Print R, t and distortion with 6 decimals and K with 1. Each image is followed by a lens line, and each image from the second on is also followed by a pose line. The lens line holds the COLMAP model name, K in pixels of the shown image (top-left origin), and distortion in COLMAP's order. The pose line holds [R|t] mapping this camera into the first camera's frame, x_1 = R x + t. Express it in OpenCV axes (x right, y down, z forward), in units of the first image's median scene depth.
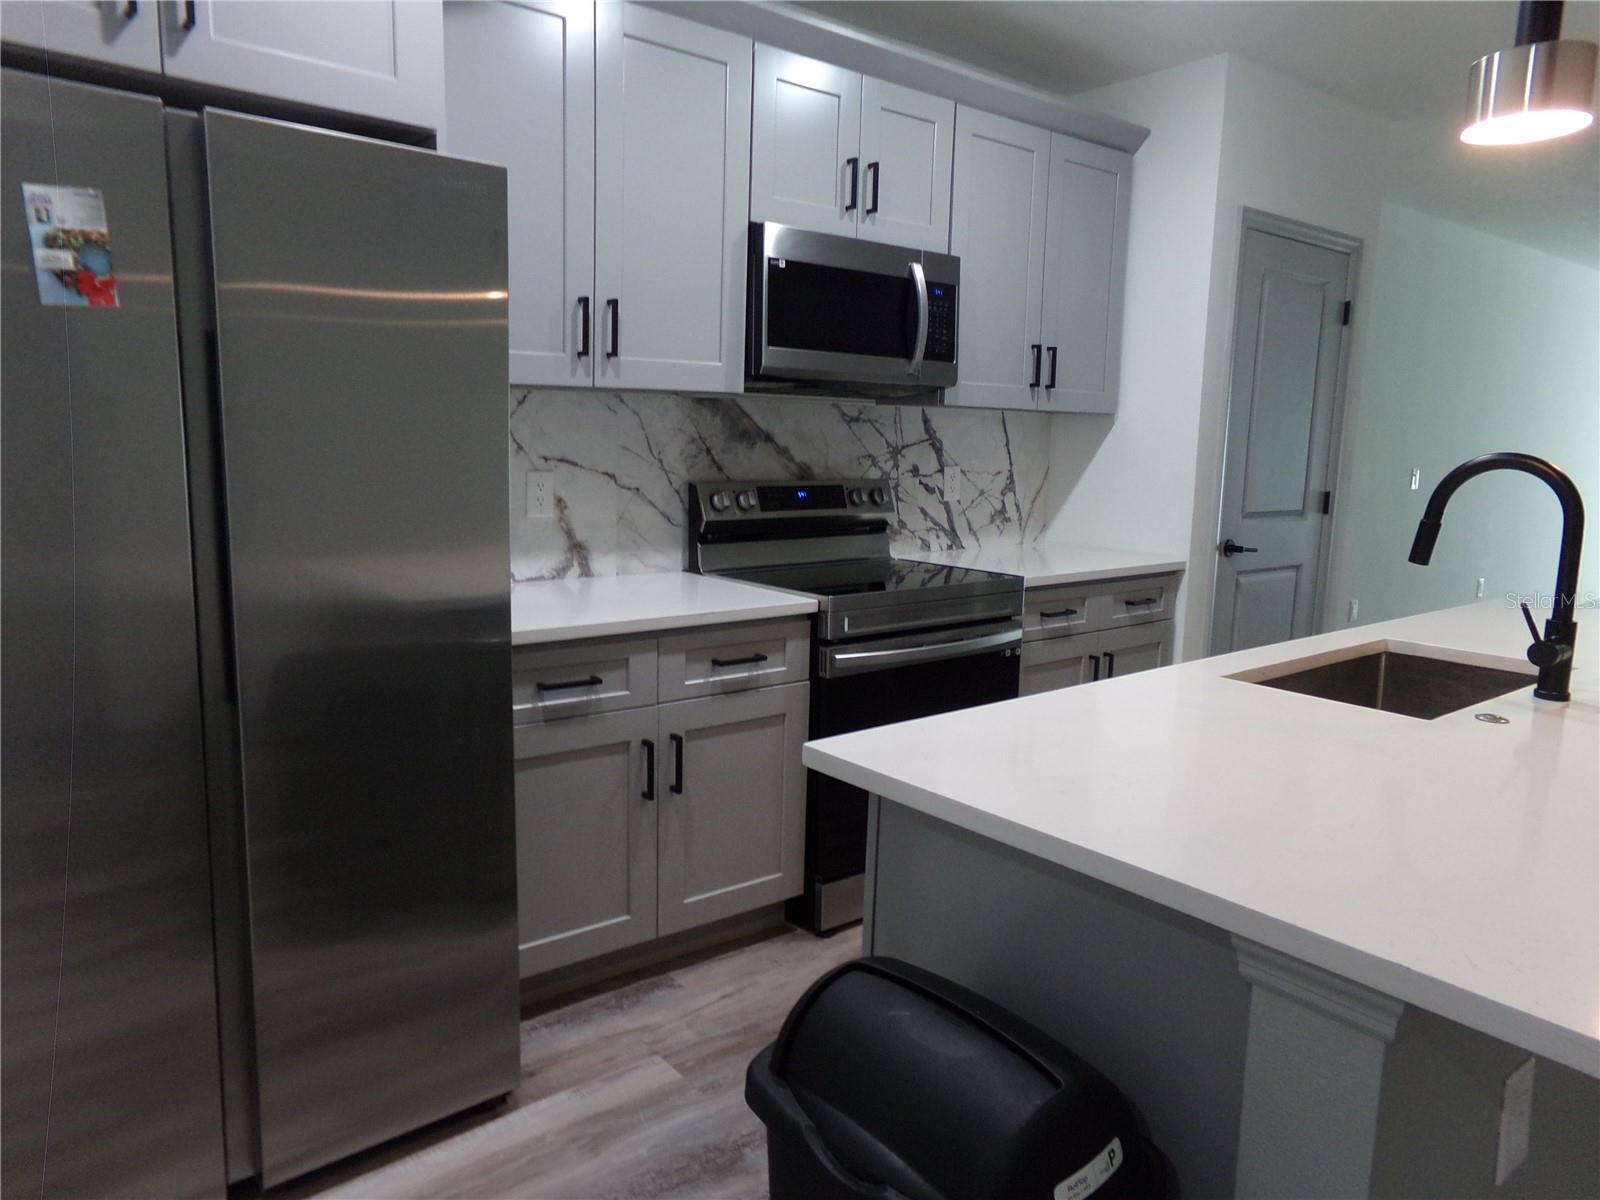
lens RADIAL K [[1091.1, 0, 800.0], [0, 1091.1, 600.0], [0, 0, 1]] dist [-0.100679, 0.116150]
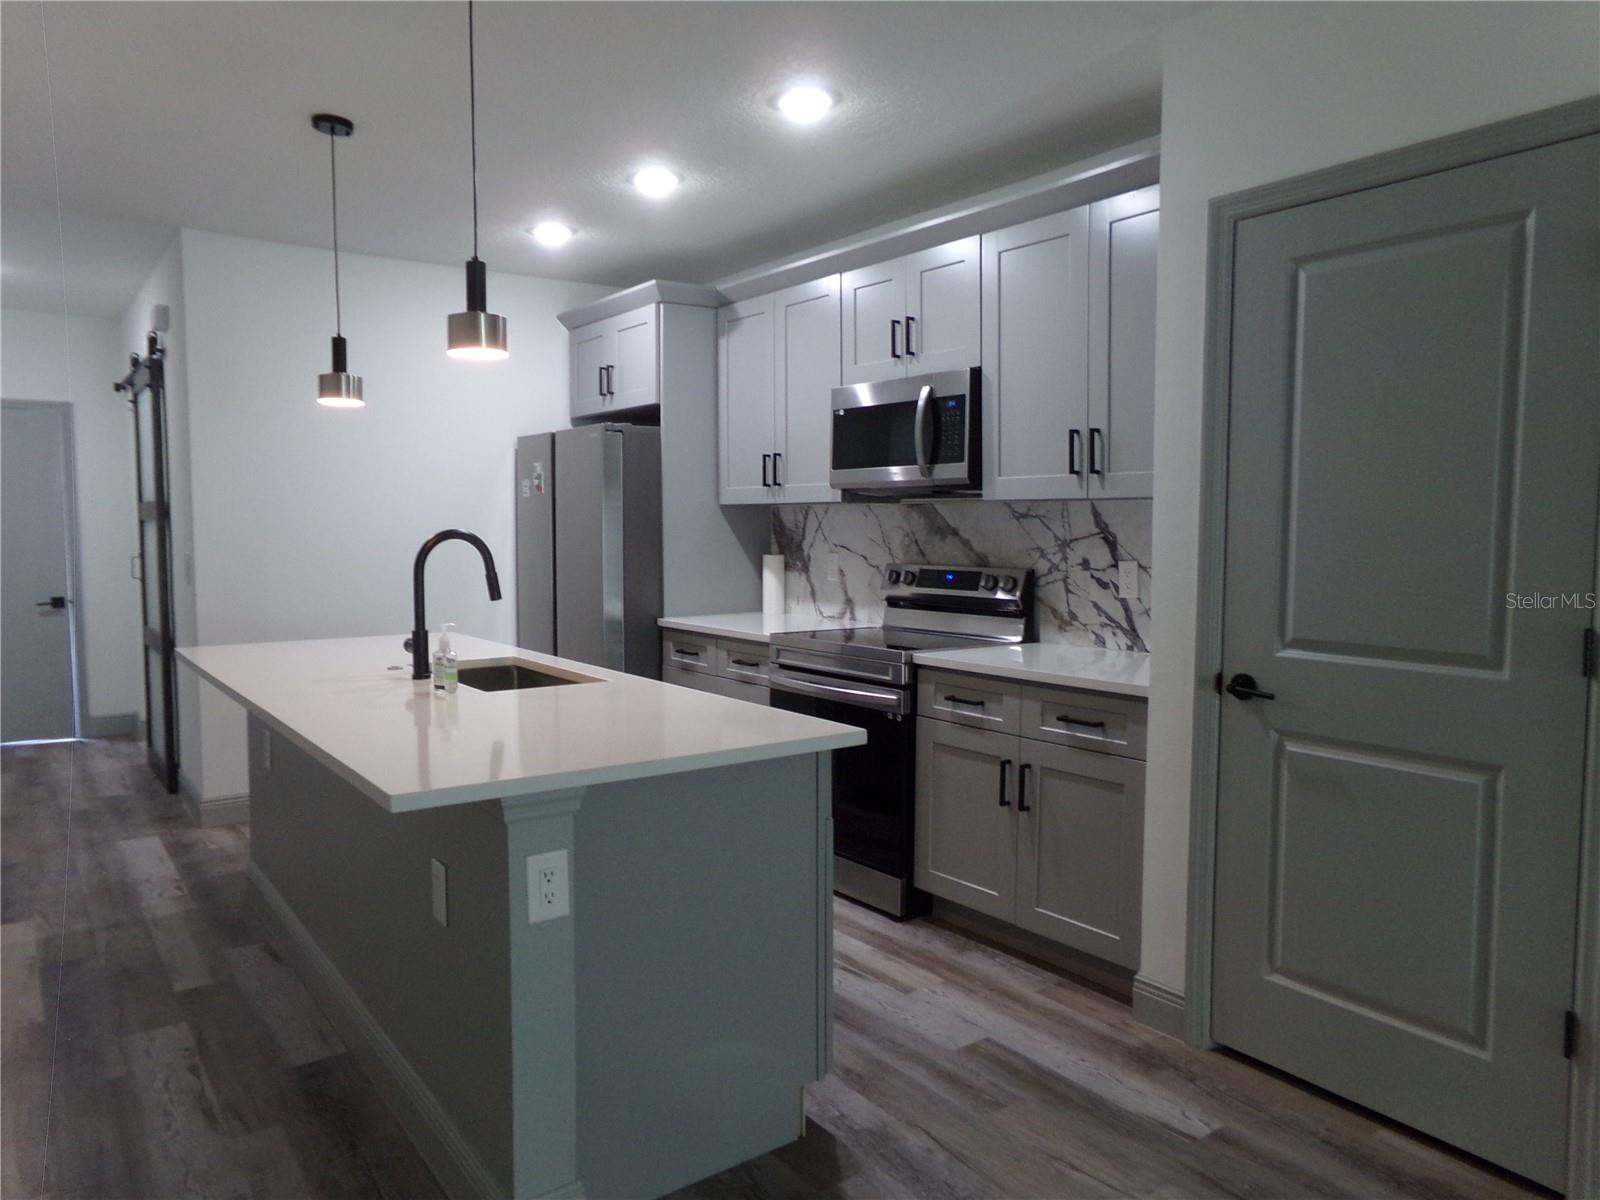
lens RADIAL K [[1091.1, 0, 800.0], [0, 1091.1, 600.0], [0, 0, 1]] dist [-0.100679, 0.116150]
pose [[-0.031640, 0.046804, -0.998403, 1.131626], [-0.156077, 0.986418, 0.051188, -0.097767], [0.987238, 0.157447, -0.023905, 0.782659]]
